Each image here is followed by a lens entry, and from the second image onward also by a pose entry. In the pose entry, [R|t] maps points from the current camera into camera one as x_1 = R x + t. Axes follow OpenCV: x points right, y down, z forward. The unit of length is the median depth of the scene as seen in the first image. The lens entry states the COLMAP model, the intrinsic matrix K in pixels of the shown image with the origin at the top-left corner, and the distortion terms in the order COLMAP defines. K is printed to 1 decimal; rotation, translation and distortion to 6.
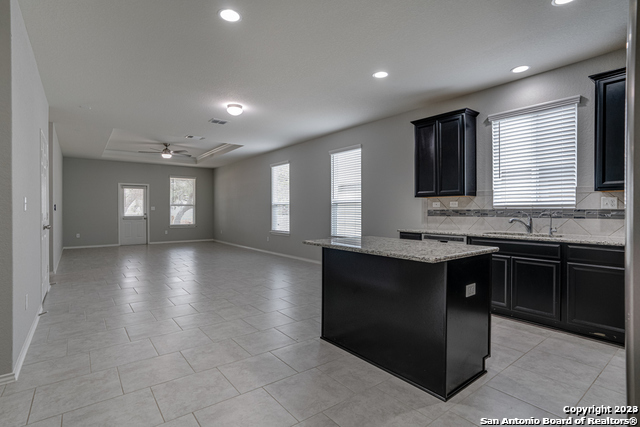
lens RADIAL K [[316.7, 0, 318.7], [0, 316.7, 212.2], [0, 0, 1]] dist [-0.050236, 0.032124]
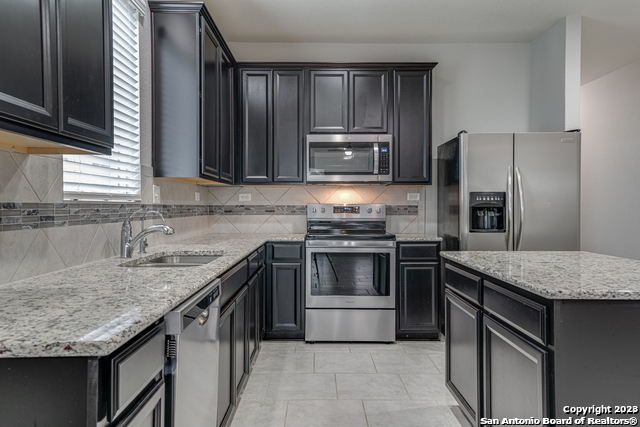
lens RADIAL K [[459.3, 0, 317.4], [0, 459.3, 212.5], [0, 0, 1]] dist [0.008633, 0.001851]
pose [[-0.797258, -0.008310, 0.603582, 0.052521], [0.004376, 0.999799, 0.019545, -0.006341], [-0.603623, 0.018223, -0.797061, 1.047279]]
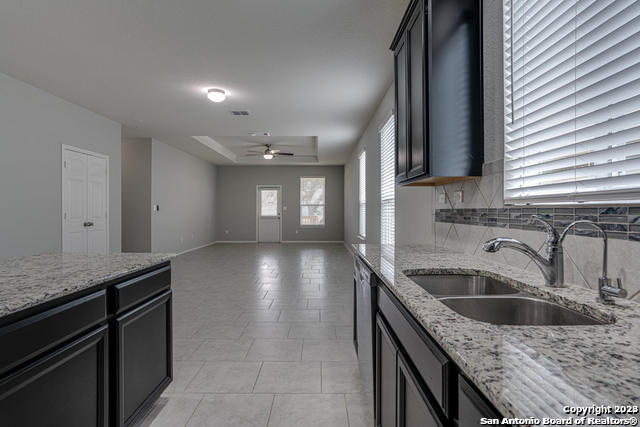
lens RADIAL K [[329.9, 0, 321.4], [0, 329.9, 208.0], [0, 0, 1]] dist [-0.053670, 0.000469]
pose [[0.799631, -0.004096, -0.600478, 0.529978], [-0.003762, 0.999923, -0.011831, -0.003113], [0.600480, 0.011719, 0.799554, 0.469964]]
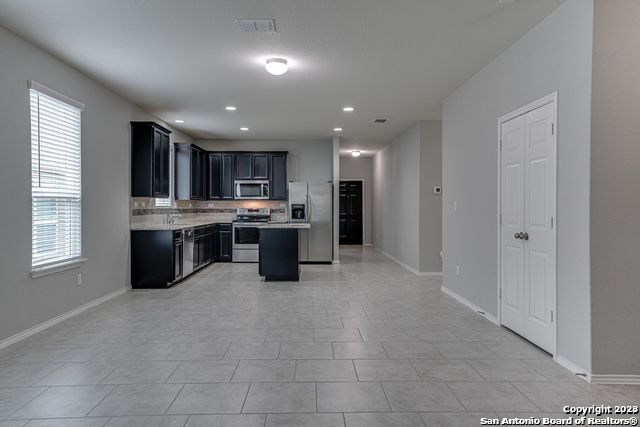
lens RADIAL K [[438.0, 0, 318.0], [0, 438.0, 215.3], [0, 0, 1]] dist [0.011786, 0.003312]
pose [[-0.803884, -0.010799, 0.594688, -0.951657], [0.003863, 0.999719, 0.023375, -0.019442], [-0.594773, 0.021088, -0.803617, 1.792351]]
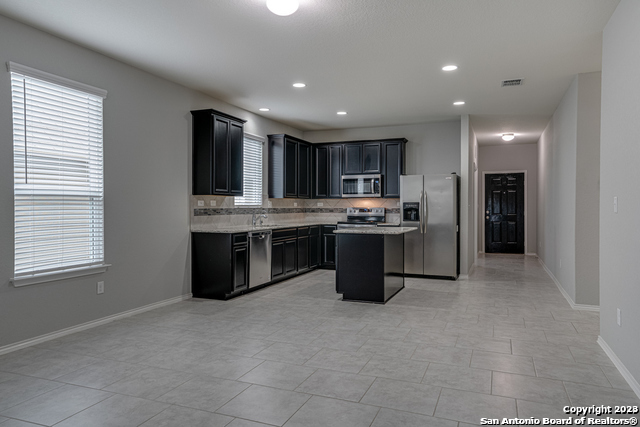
lens RADIAL K [[438.0, 0, 318.0], [0, 438.0, 215.3], [0, 0, 1]] dist [0.011786, 0.003312]
pose [[-0.498480, -0.015800, 0.866757, -0.908199], [0.006924, 0.999729, 0.022206, -0.015037], [-0.866873, 0.017071, -0.498236, 1.338614]]
